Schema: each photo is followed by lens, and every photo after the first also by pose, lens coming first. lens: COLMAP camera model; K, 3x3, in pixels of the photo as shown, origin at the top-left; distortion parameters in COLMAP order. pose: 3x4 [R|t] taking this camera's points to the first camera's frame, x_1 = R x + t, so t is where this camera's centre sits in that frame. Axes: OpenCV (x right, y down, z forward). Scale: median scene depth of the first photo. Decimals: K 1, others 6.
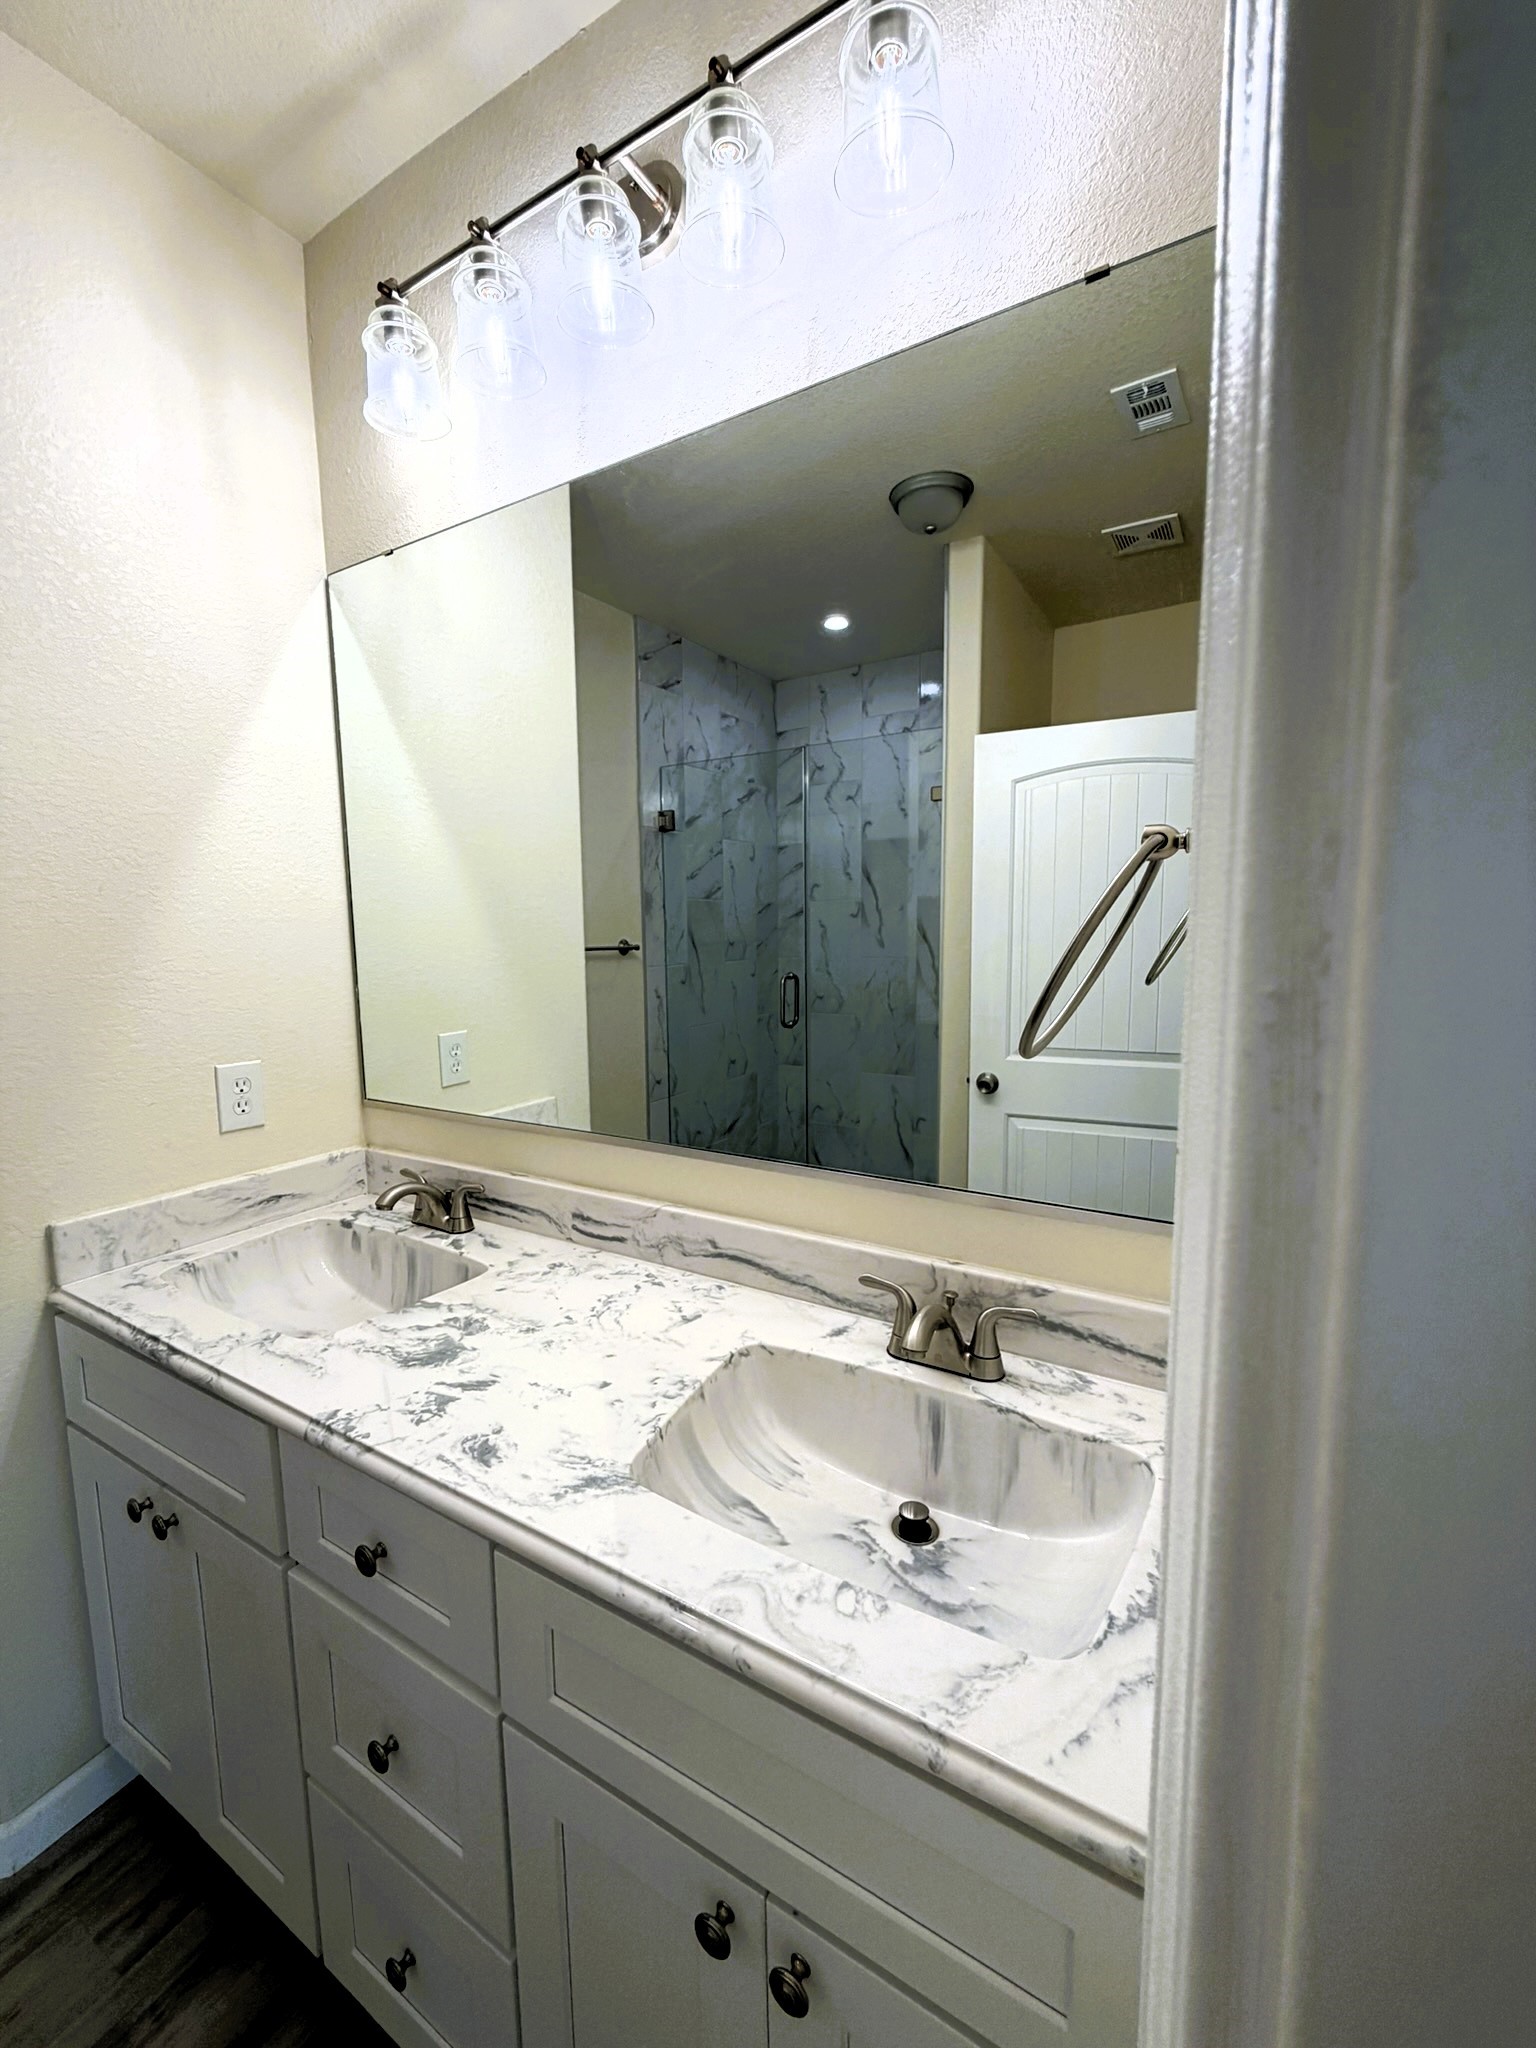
lens RADIAL K [[822.0, 0, 768.0], [0, 822.0, 1024.0], [0, 0, 1]] dist [-0.001961, -0.000946]
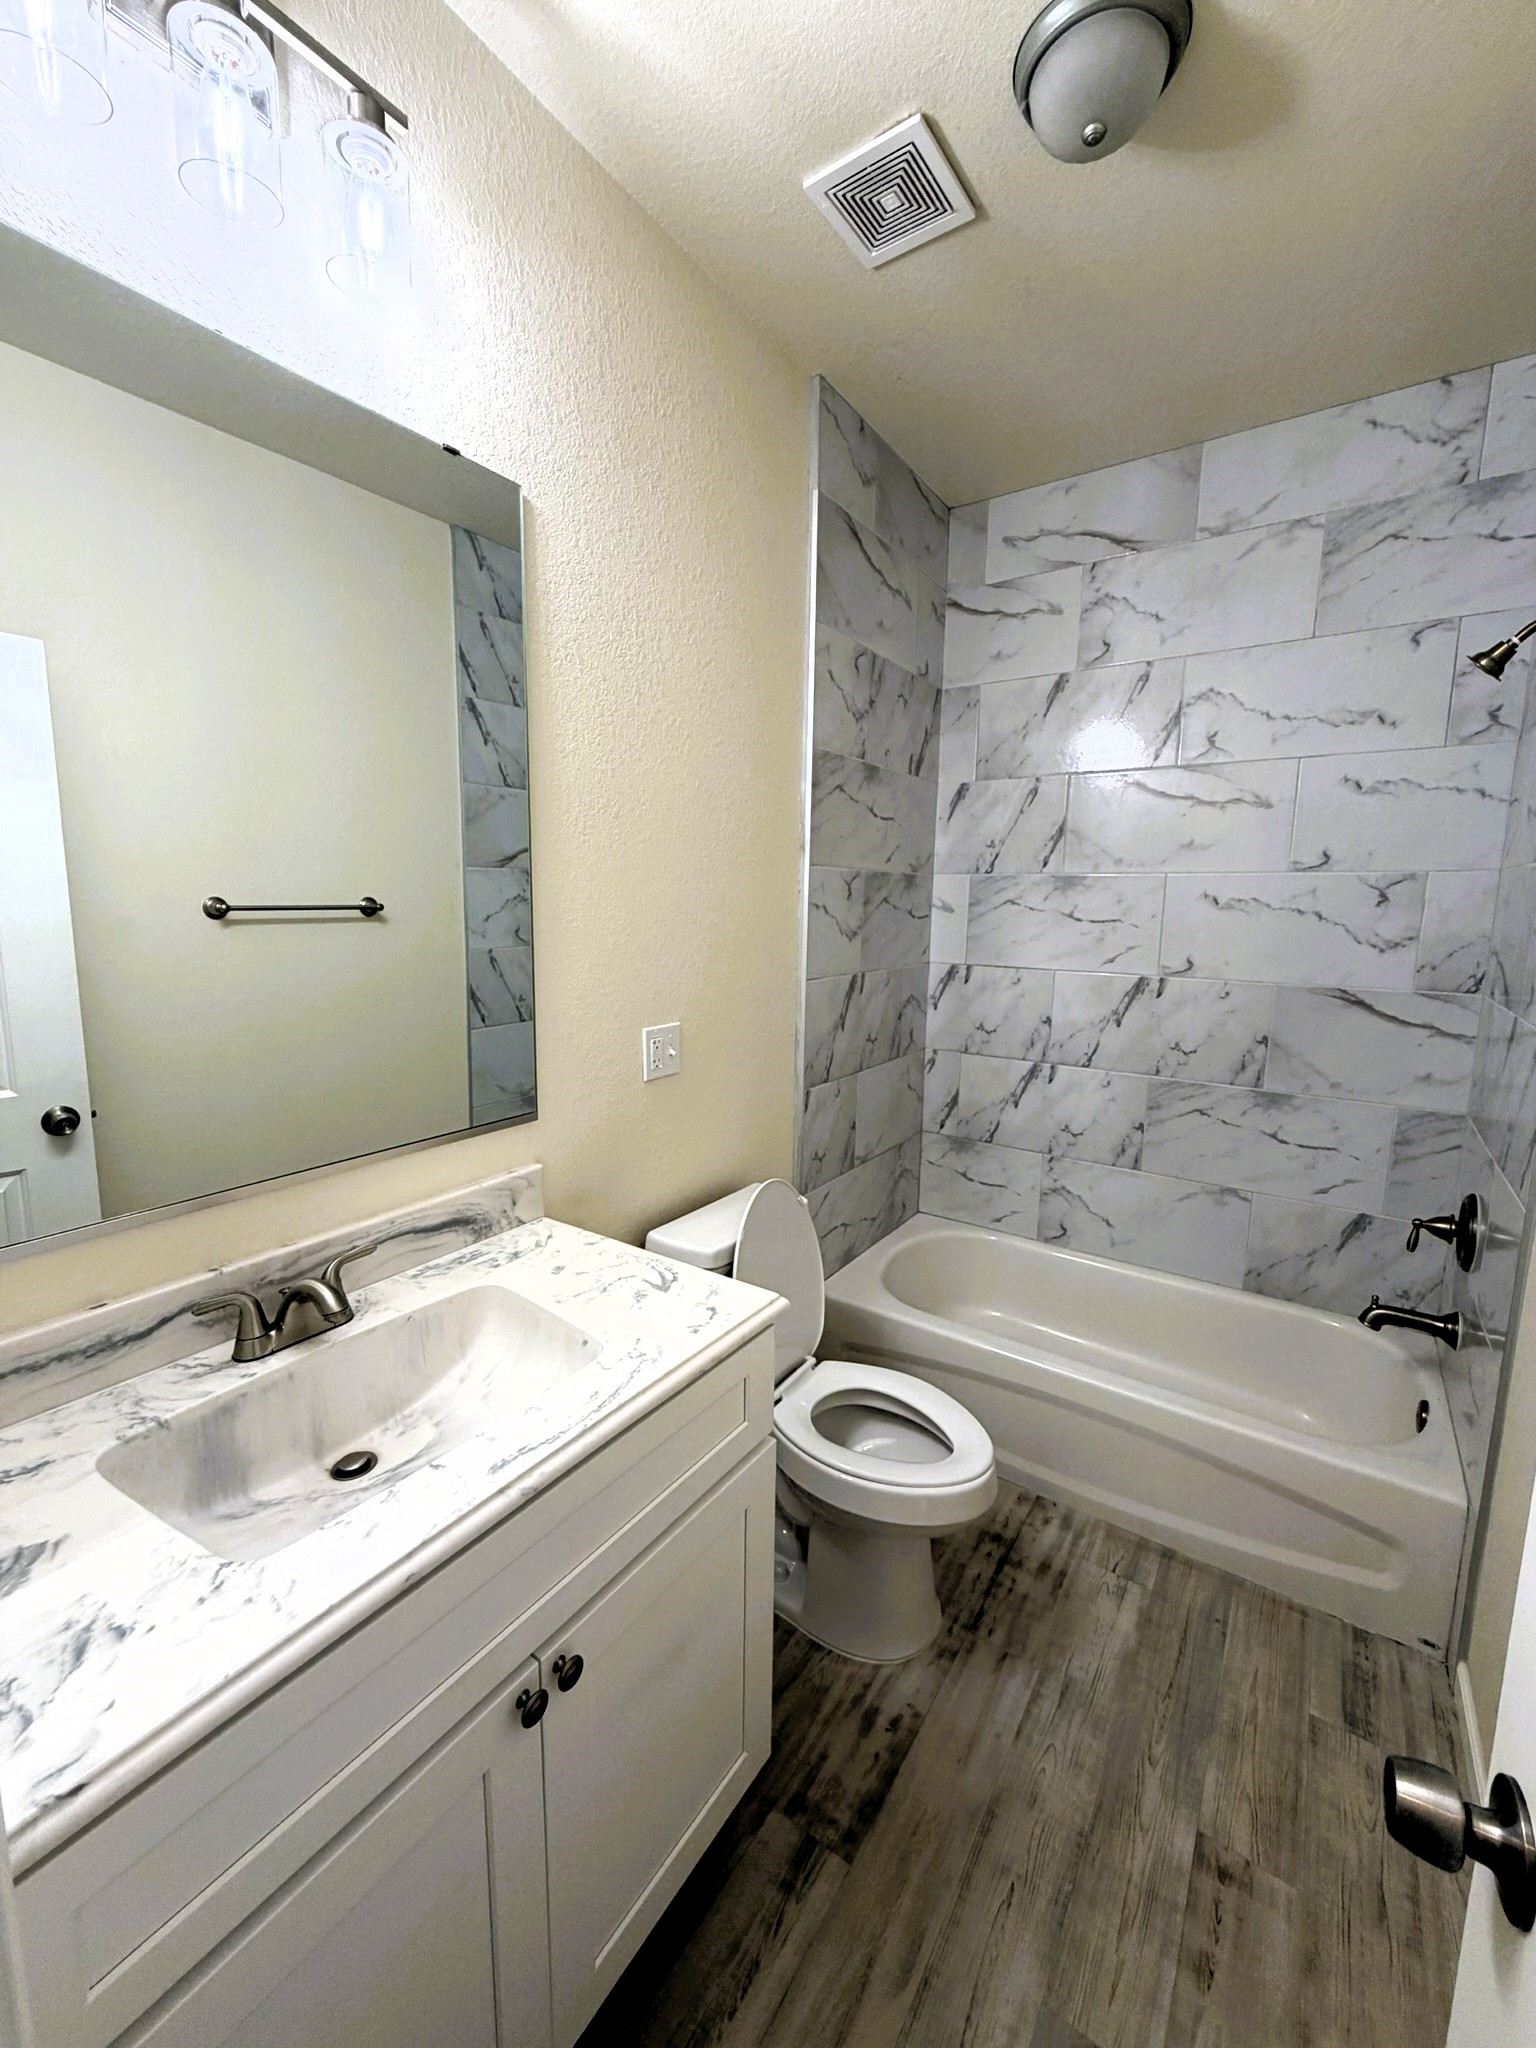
lens RADIAL K [[822.0, 0, 768.0], [0, 822.0, 1024.0], [0, 0, 1]] dist [-0.001961, -0.000946]
pose [[0.067192, -0.129445, 0.989307, -1.045994], [0.100771, 0.987358, 0.122346, -0.032246], [-0.992638, 0.091473, 0.079387, 0.507691]]
